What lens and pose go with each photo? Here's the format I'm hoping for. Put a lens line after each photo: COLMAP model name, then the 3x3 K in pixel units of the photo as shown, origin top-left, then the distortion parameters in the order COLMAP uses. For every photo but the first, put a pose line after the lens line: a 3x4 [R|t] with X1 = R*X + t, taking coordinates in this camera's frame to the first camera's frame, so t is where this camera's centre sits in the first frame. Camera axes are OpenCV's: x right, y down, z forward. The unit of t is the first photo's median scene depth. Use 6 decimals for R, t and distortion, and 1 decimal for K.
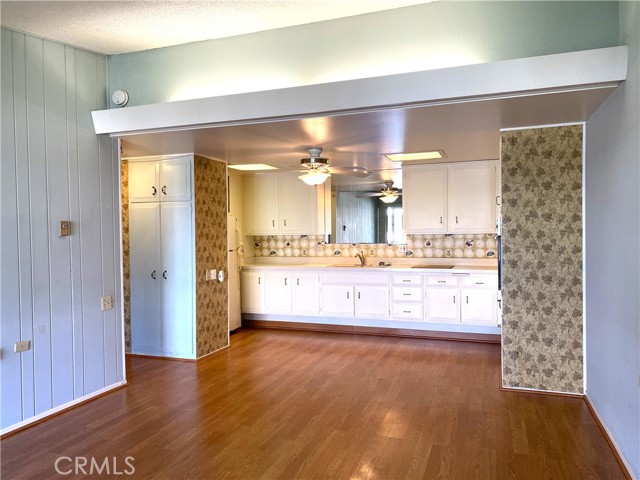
lens RADIAL K [[489.1, 0, 317.7], [0, 489.1, 230.5], [0, 0, 1]] dist [0.013136, -0.002460]
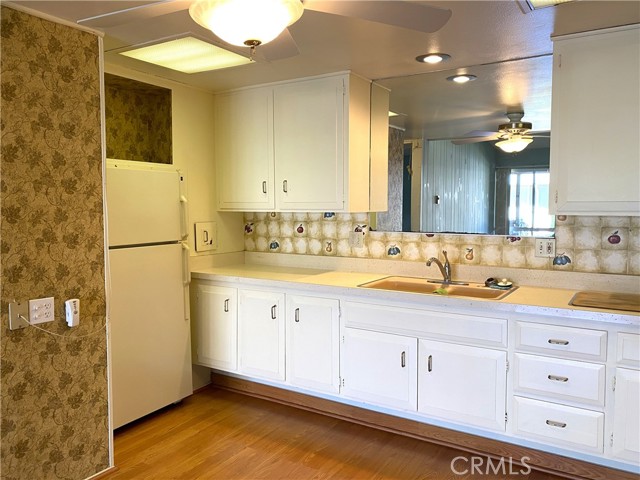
lens RADIAL K [[491.1, 0, 330.5], [0, 491.1, 237.3], [0, 0, 1]] dist [-0.000745, -0.002598]
pose [[0.978459, 0.024952, -0.204929, 0.079652], [-0.010740, 0.997477, 0.070172, -0.000014], [0.206163, -0.066459, 0.976258, 0.550641]]
